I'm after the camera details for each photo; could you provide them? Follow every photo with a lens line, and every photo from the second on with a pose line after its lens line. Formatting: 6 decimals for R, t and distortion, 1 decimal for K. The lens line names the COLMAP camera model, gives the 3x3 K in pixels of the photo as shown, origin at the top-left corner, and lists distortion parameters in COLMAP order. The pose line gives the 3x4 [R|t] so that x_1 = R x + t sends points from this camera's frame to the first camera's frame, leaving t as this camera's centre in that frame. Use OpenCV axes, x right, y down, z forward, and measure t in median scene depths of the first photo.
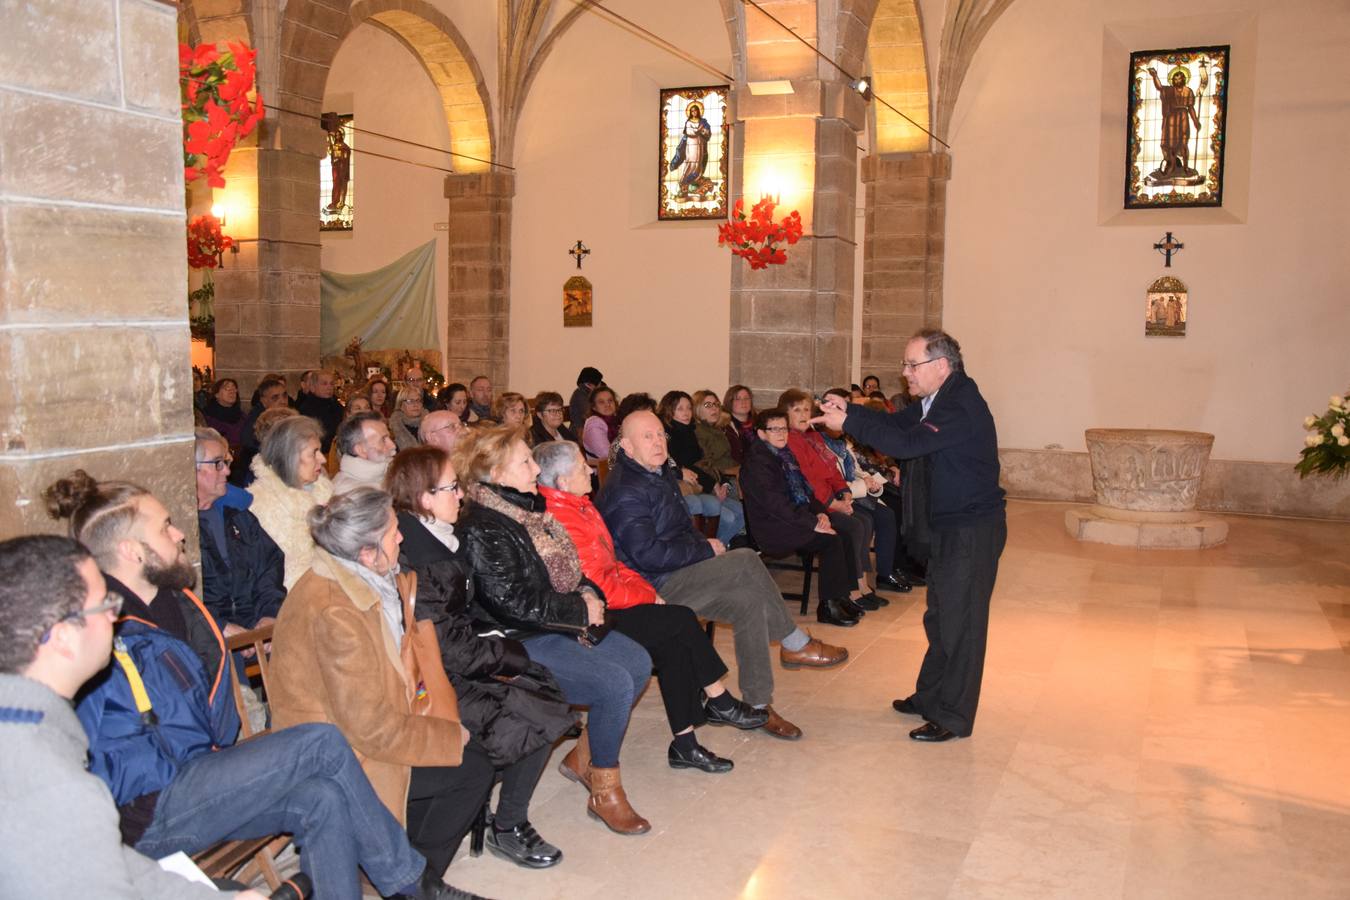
lens RADIAL K [[1207.0, 0, 675.0], [0, 1207.0, 450.0], [0, 0, 1]] dist [-0.113733, 0.179422]
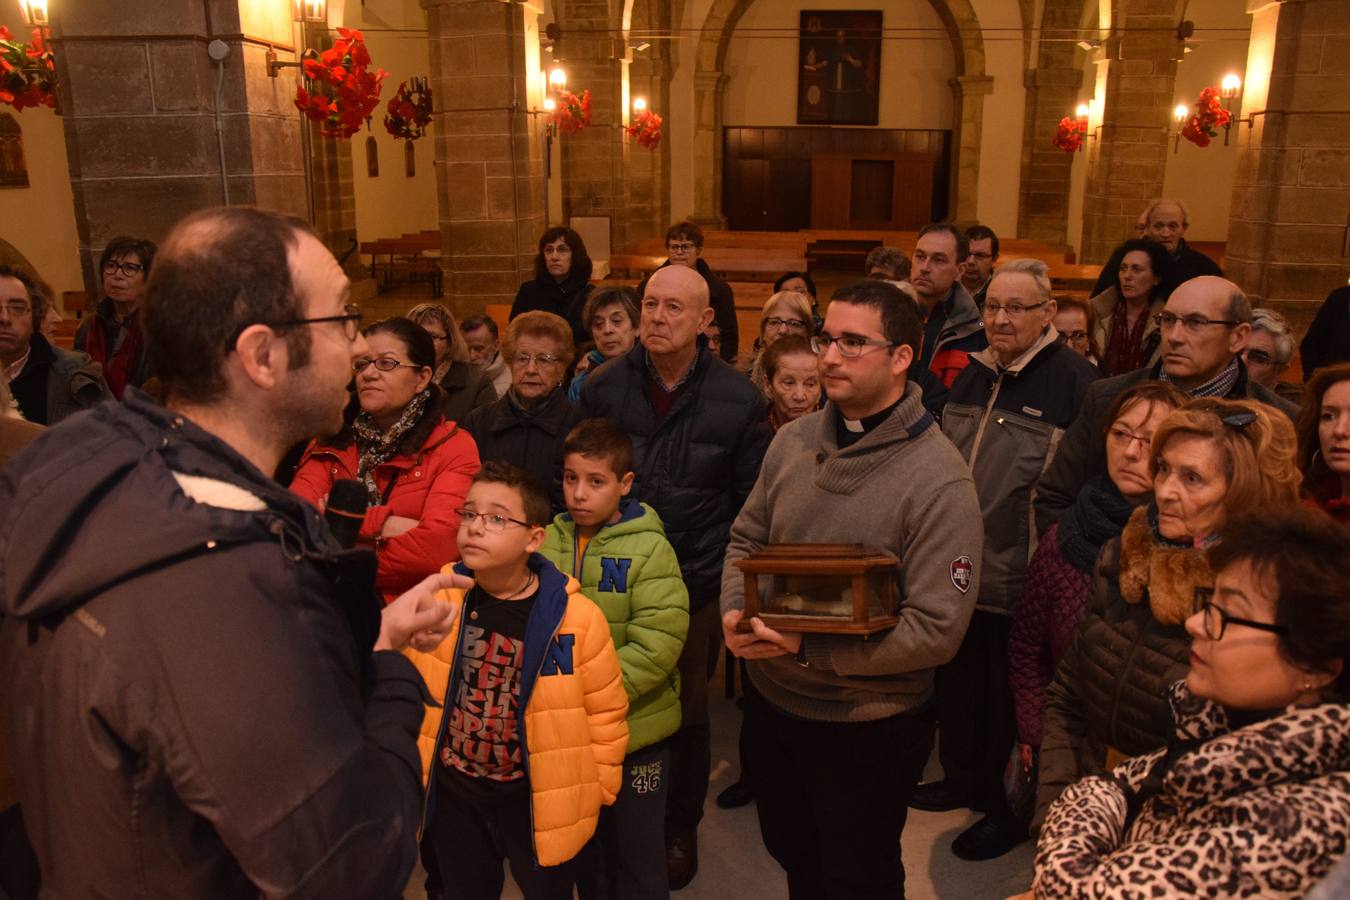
lens RADIAL K [[1173.2, 0, 675.0], [0, 1173.2, 450.0], [0, 0, 1]] dist [-0.115812, 0.137525]
pose [[0.312725, 0.215441, -0.925088, 0.351330], [-0.092587, 0.976213, 0.196049, -0.058104], [0.945321, 0.024342, 0.325233, 0.318264]]
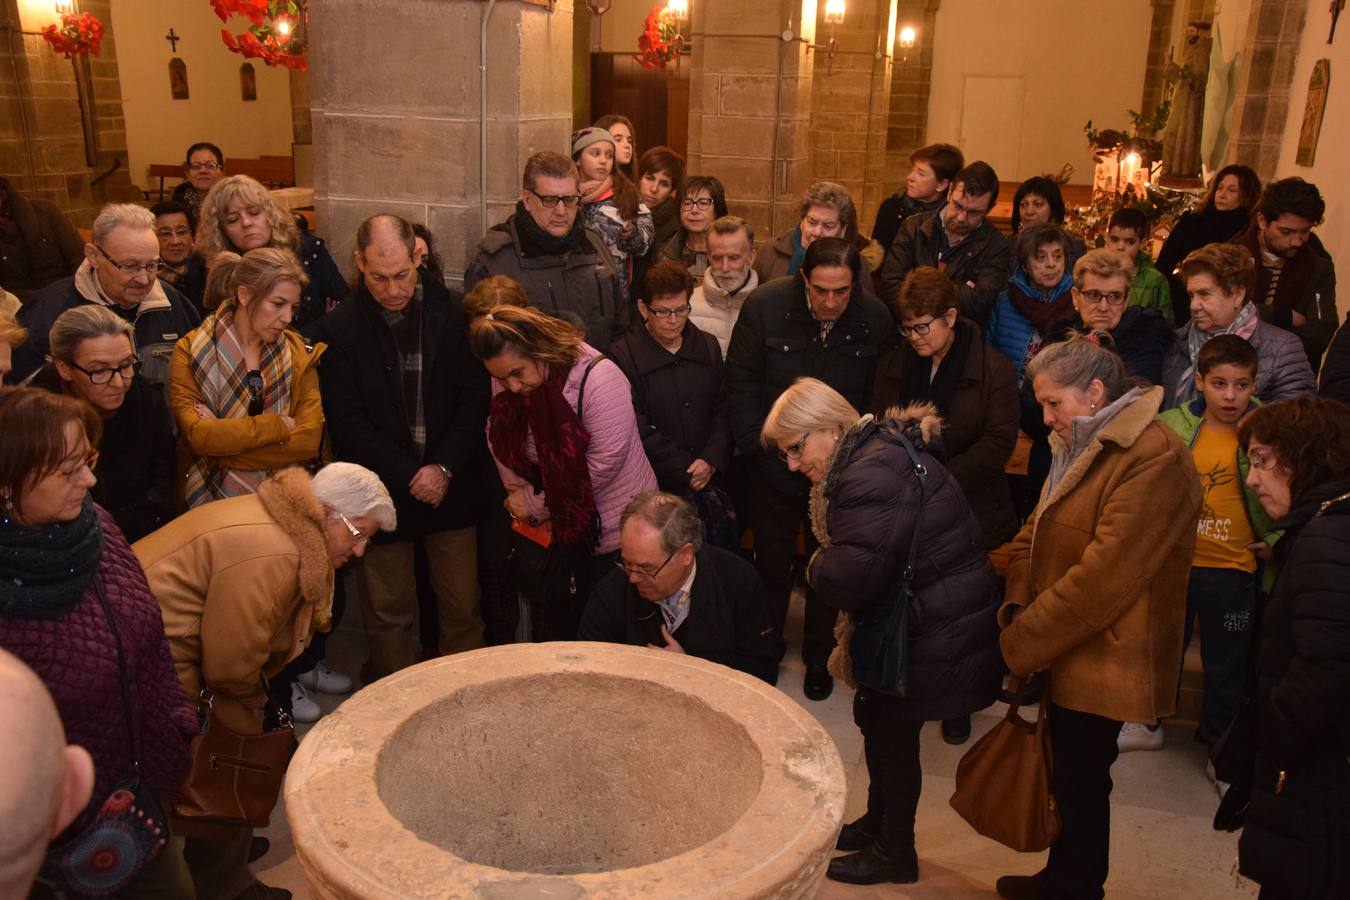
lens RADIAL K [[1255.2, 0, 675.0], [0, 1255.2, 450.0], [0, 0, 1]] dist [-0.085193, 0.208213]
pose [[0.152426, 0.263771, -0.952466, 0.548212], [-0.111815, 0.962142, 0.248557, -0.113772], [0.981969, 0.068614, 0.176149, 0.860605]]
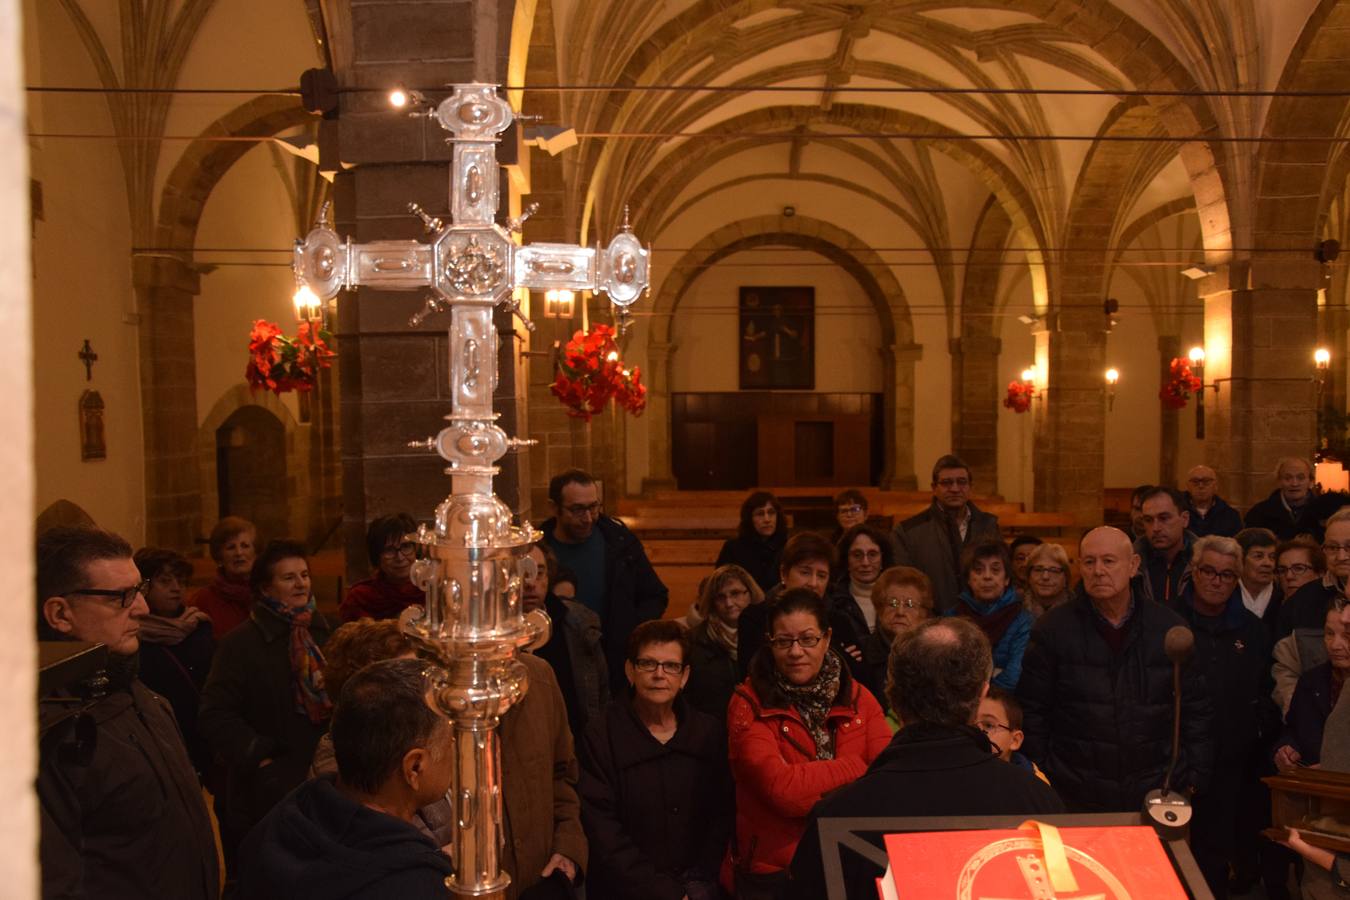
lens RADIAL K [[1184.2, 0, 681.5], [0, 1184.2, 446.7], [0, 0, 1]] dist [-0.112550, 0.165430]
pose [[0.424489, 0.001675, -0.905431, 0.358574], [-0.074150, 0.996704, -0.032920, -0.050142], [0.902392, 0.081112, 0.423214, 0.152353]]
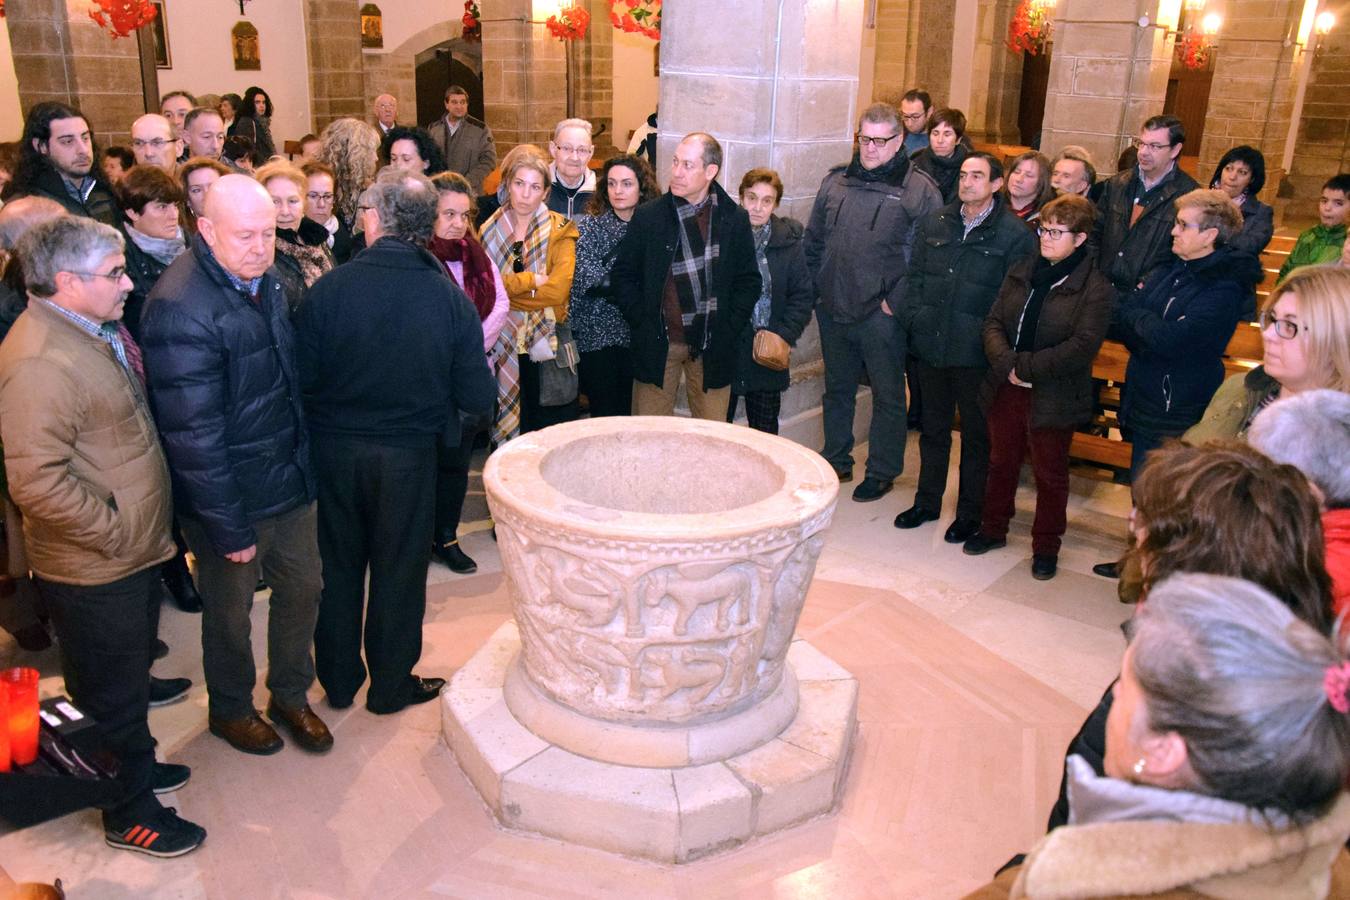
lens RADIAL K [[1184.2, 0, 681.5], [0, 1184.2, 446.7], [0, 0, 1]] dist [-0.112550, 0.165430]
pose [[-0.220226, 0.281850, -0.933842, 0.647005], [-0.126656, 0.940979, 0.313874, -0.113433], [0.967191, 0.187400, -0.171530, 0.941083]]
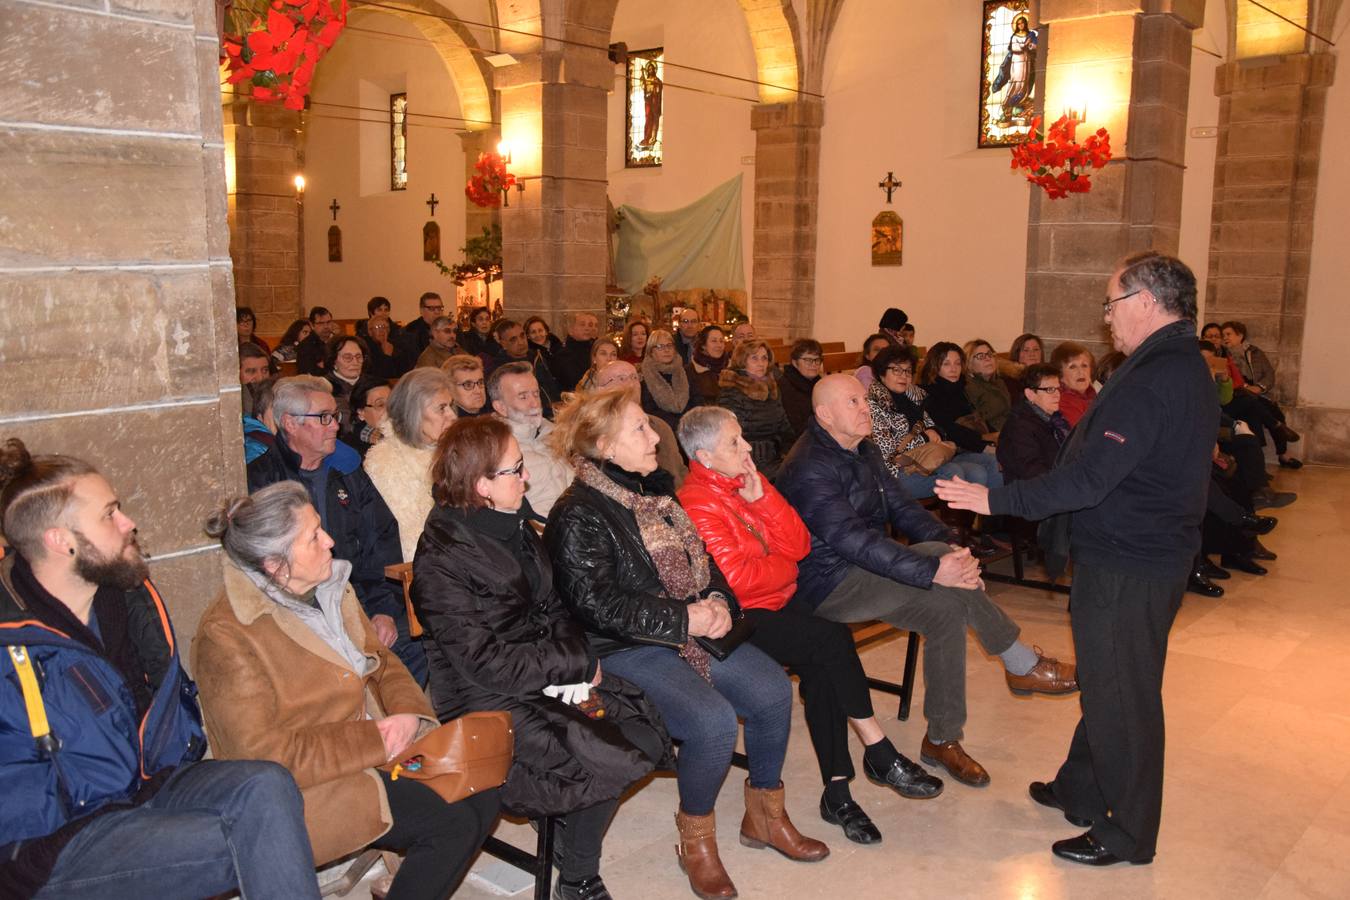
lens RADIAL K [[1207.0, 0, 675.0], [0, 1207.0, 450.0], [0, 0, 1]] dist [-0.113733, 0.179422]
pose [[0.956363, 0.039722, -0.289469, 0.049073], [-0.025026, 0.998211, 0.054294, -0.008556], [0.291108, -0.044681, 0.955646, 0.079676]]
